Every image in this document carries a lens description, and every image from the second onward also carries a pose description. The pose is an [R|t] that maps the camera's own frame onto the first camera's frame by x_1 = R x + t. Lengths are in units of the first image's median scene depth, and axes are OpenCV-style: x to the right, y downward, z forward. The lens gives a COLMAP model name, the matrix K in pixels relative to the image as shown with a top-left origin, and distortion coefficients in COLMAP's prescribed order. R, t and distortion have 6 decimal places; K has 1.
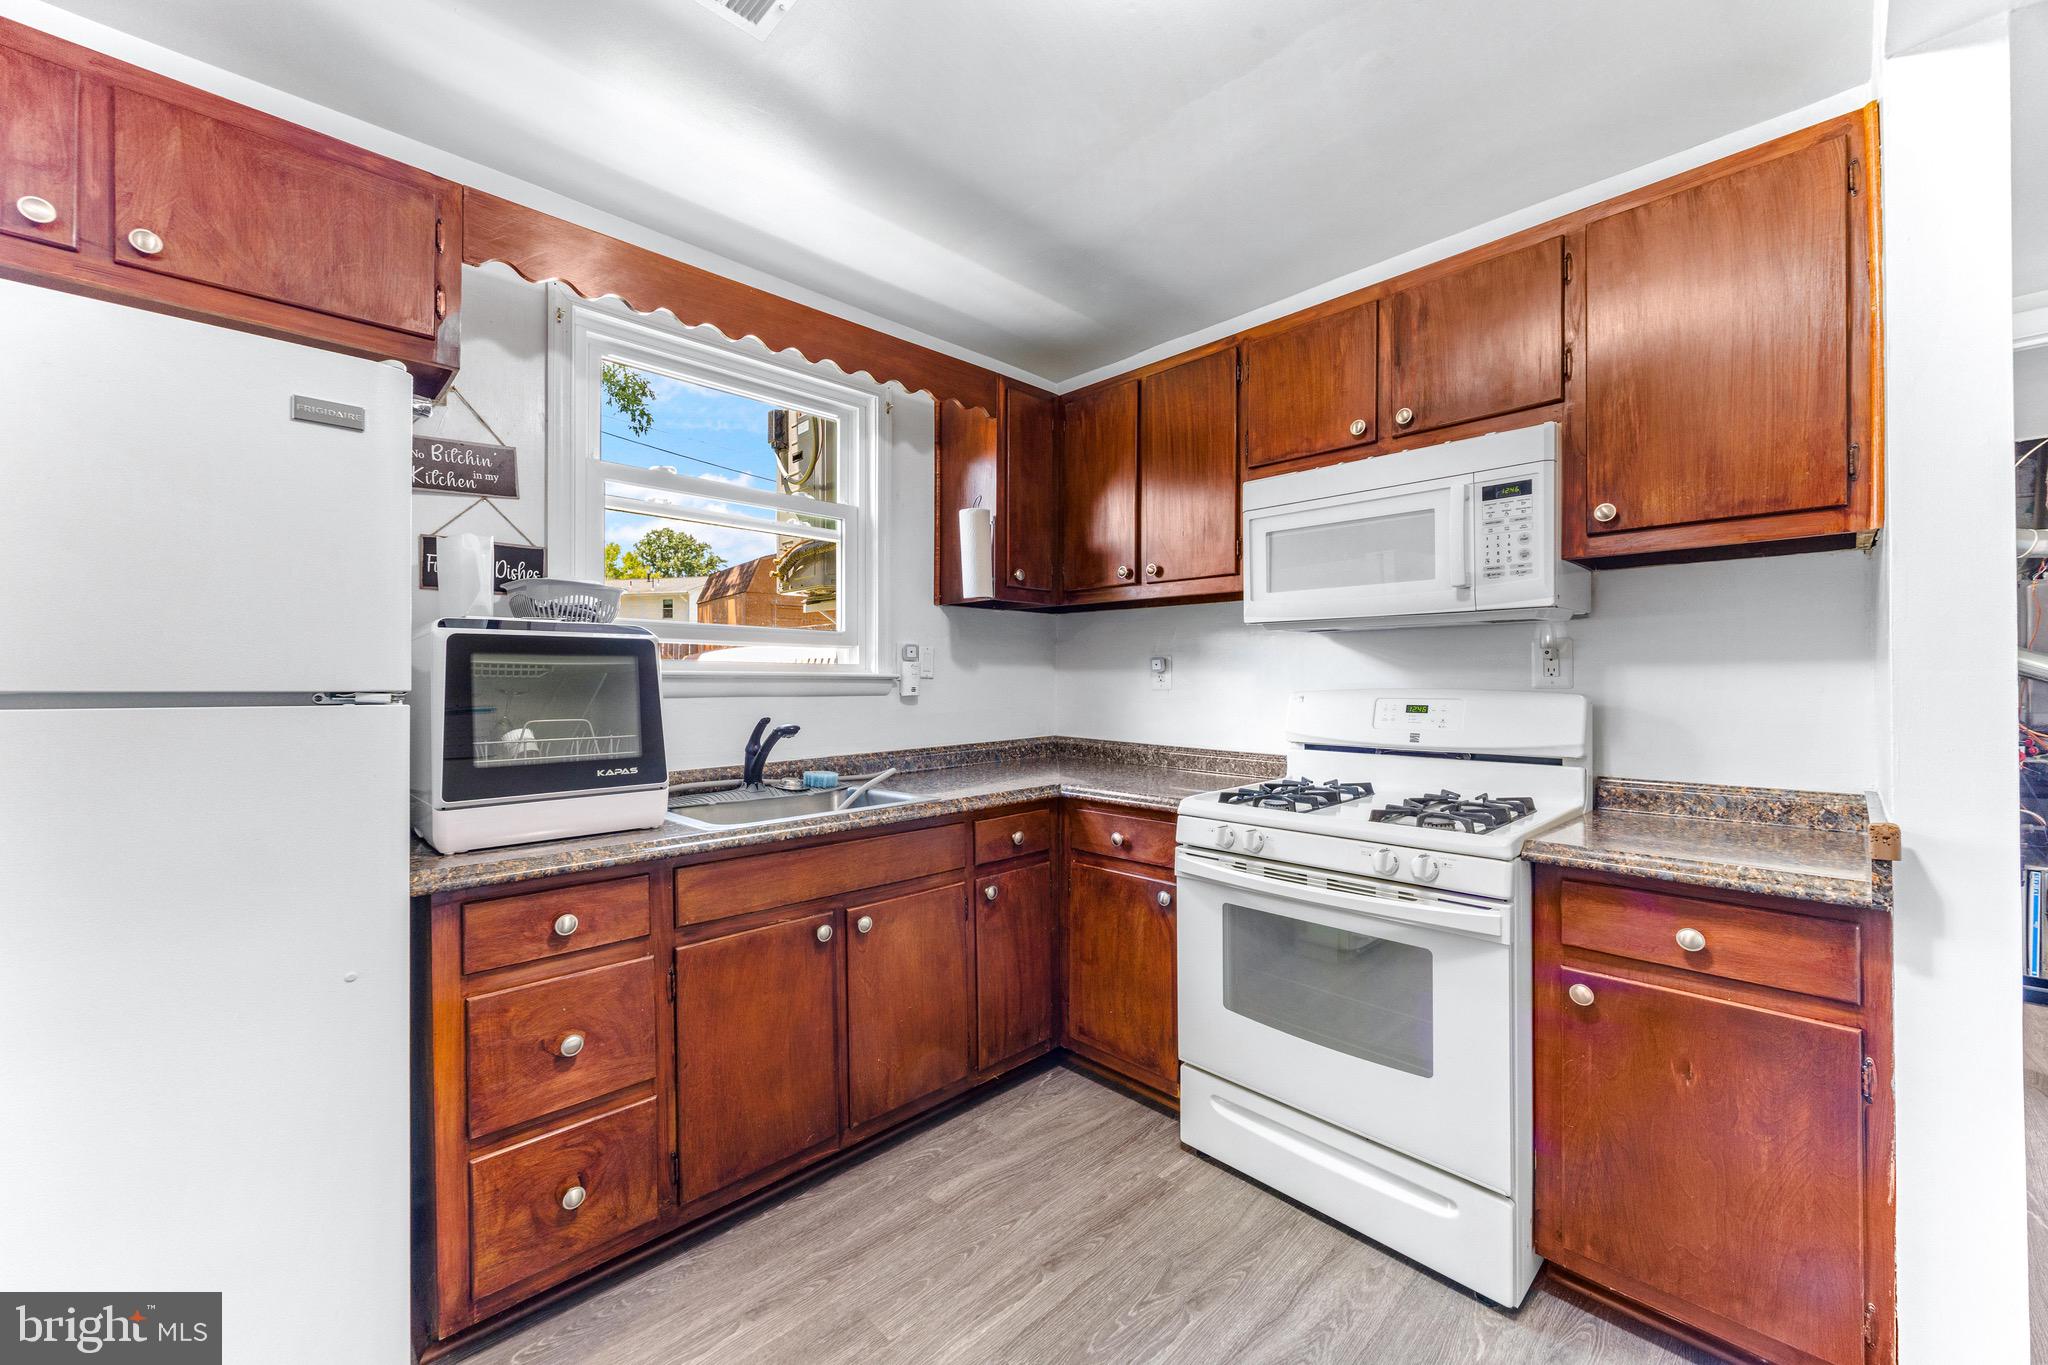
lens RADIAL K [[797.0, 0, 1024.3], [0, 797.0, 681.6], [0, 0, 1]] dist [-0.001958, 0.000004]
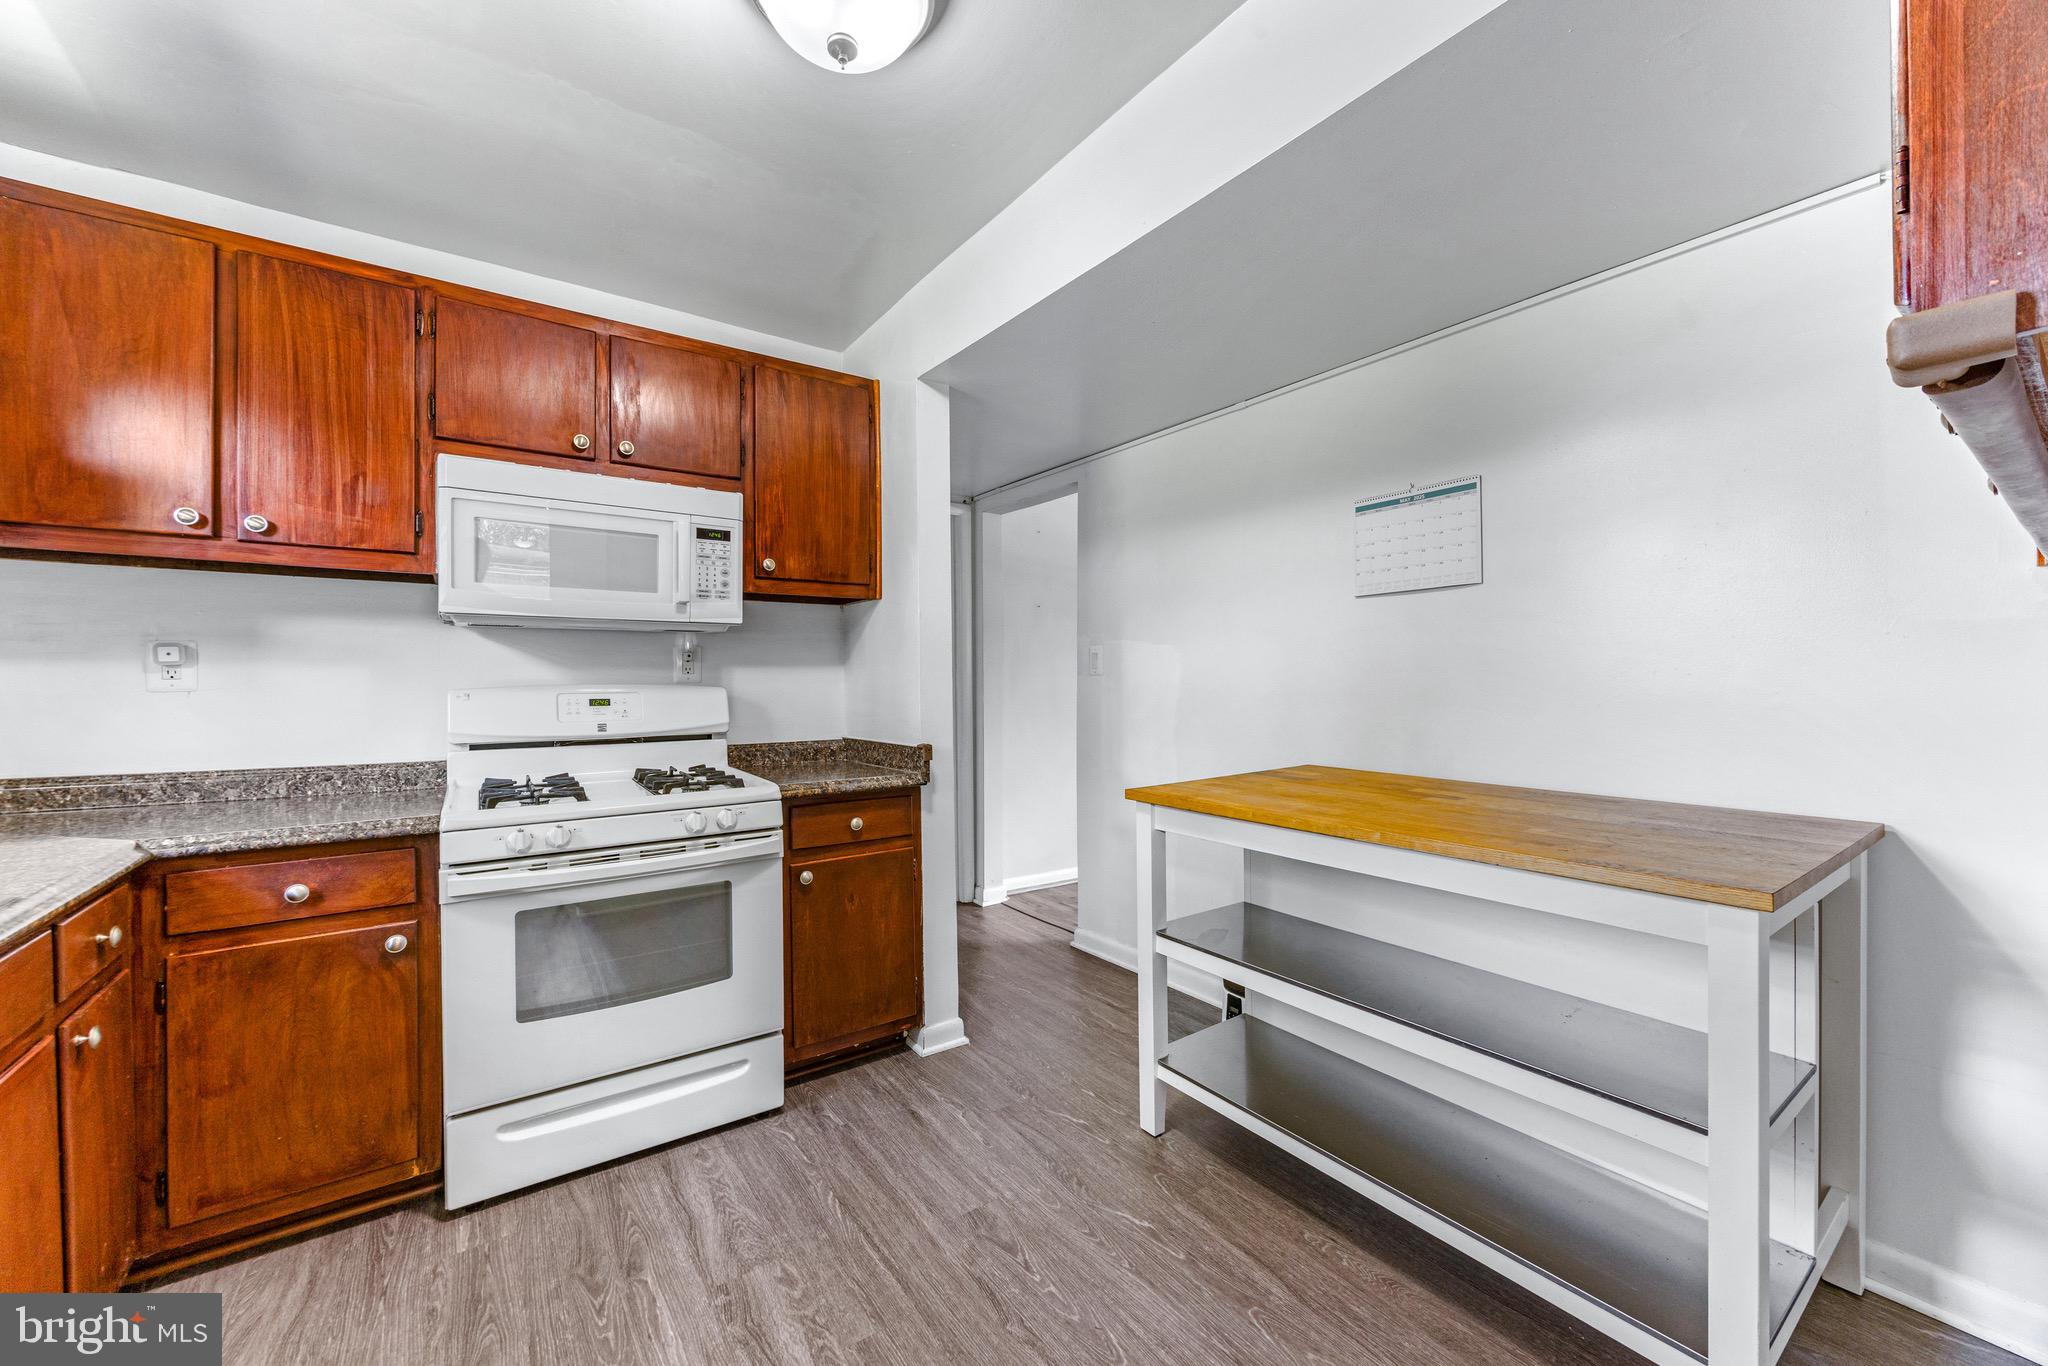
lens RADIAL K [[797.0, 0, 1027.1], [0, 797.0, 680.9], [0, 0, 1]] dist [-0.001958, 0.000004]
pose [[0.132748, -0.000980, 0.991149, -0.621127], [0.006443, 0.999979, 0.000126, 0.008882], [-0.991129, 0.006369, 0.132751, 0.285135]]
